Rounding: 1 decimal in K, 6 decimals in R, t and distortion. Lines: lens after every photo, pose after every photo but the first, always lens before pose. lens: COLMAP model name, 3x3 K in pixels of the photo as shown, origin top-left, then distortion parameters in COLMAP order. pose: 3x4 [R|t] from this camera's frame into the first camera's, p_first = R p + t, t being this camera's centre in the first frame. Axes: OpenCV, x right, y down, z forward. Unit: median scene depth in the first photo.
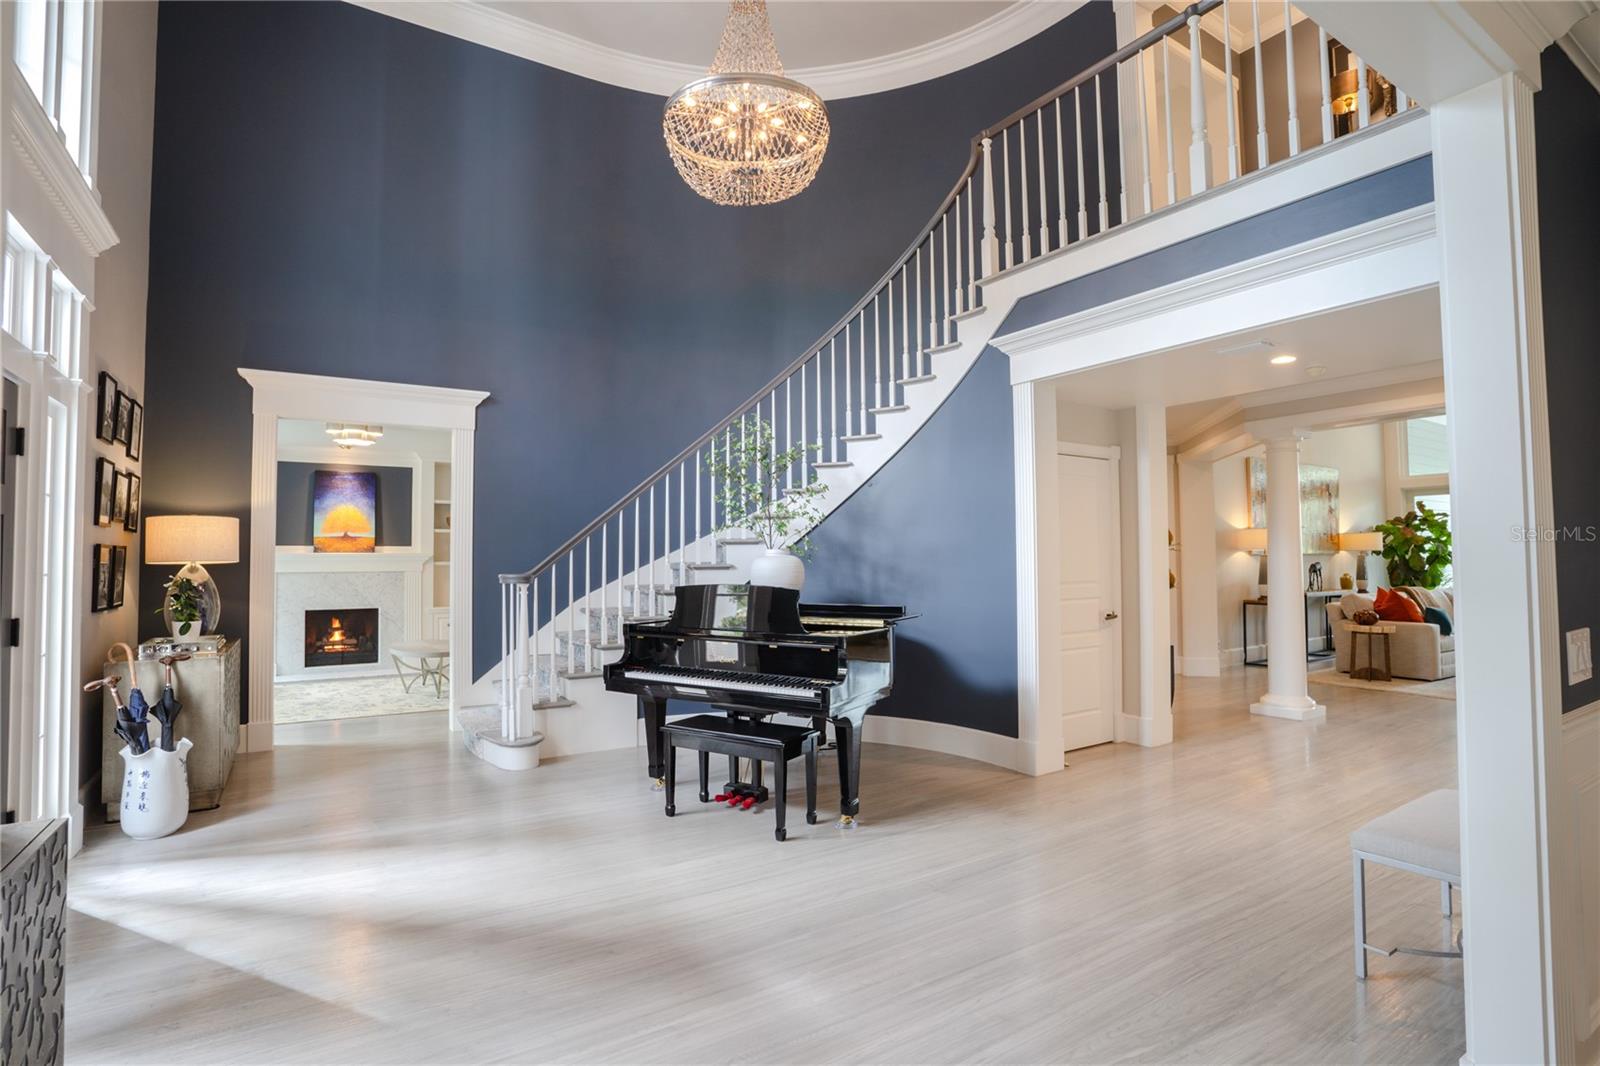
lens RADIAL K [[810.7, 0, 787.3], [0, 810.7, 525.4], [0, 0, 1]] dist [-0.041938, 0.002551]
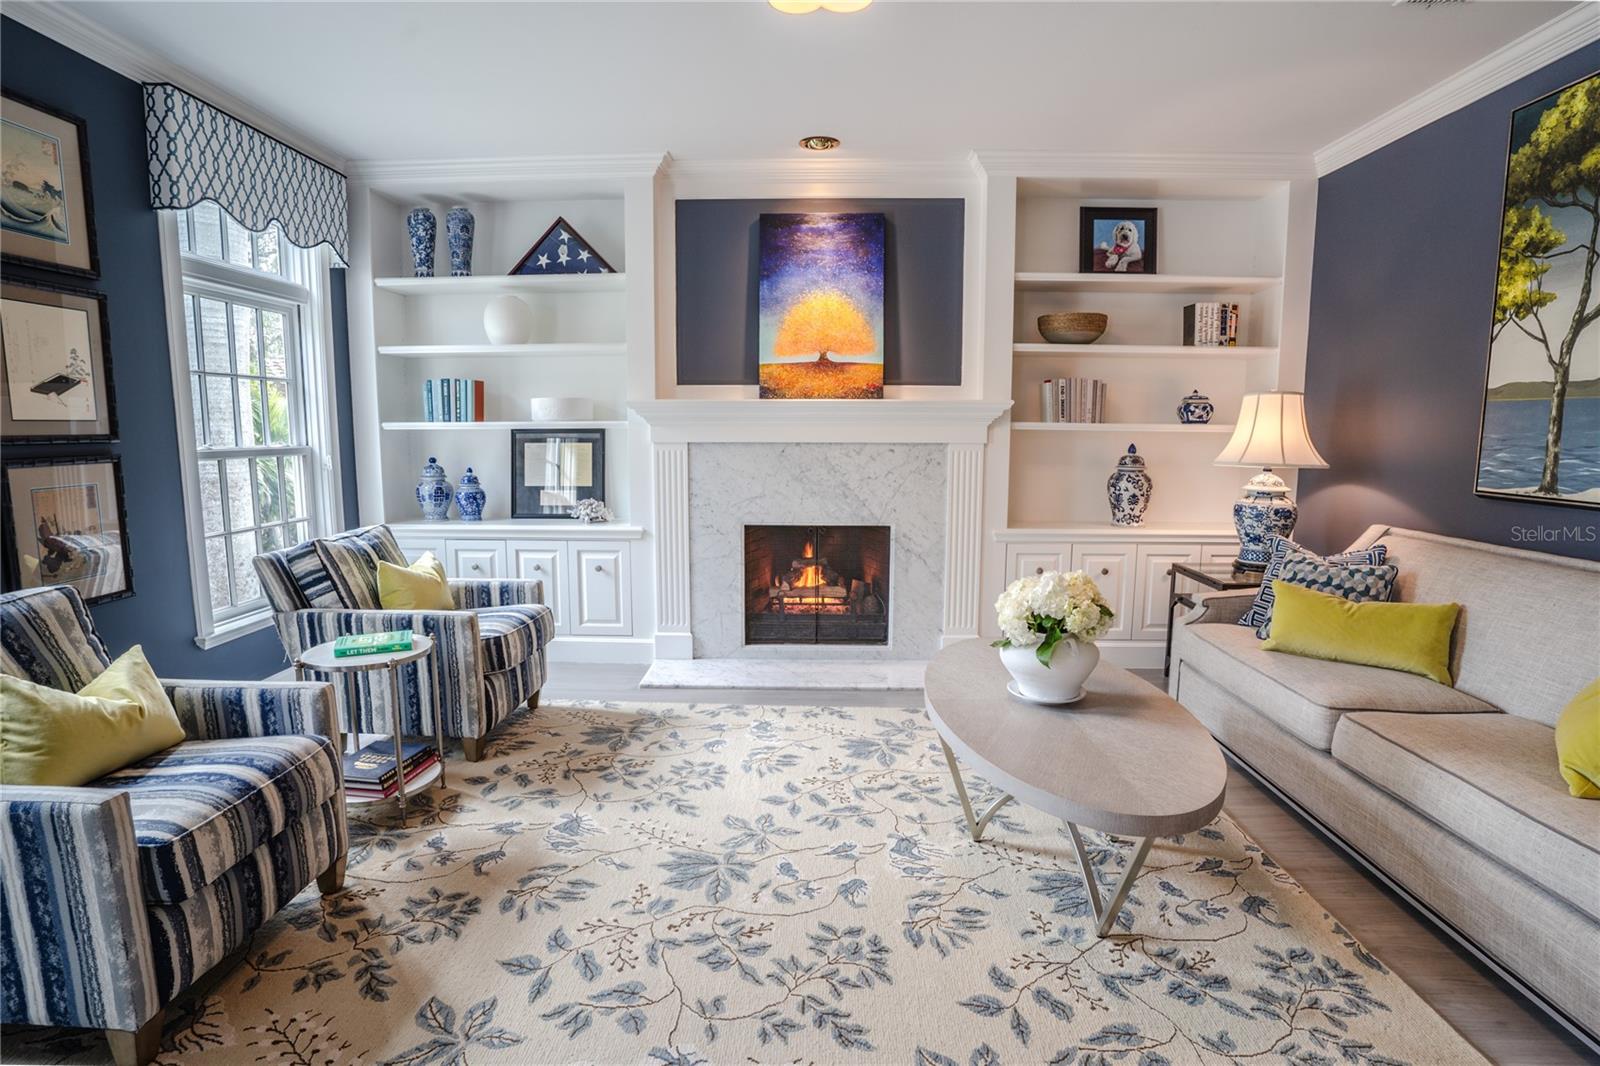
lens RADIAL K [[810.7, 0, 798.6], [0, 810.7, 532.4], [0, 0, 1]] dist [-0.041938, 0.002551]
pose [[0.811096, 0.086207, -0.578526, -0.291414], [0.018120, 0.984901, 0.172166, 0.028792], [0.584633, -0.150126, 0.797287, 0.613957]]
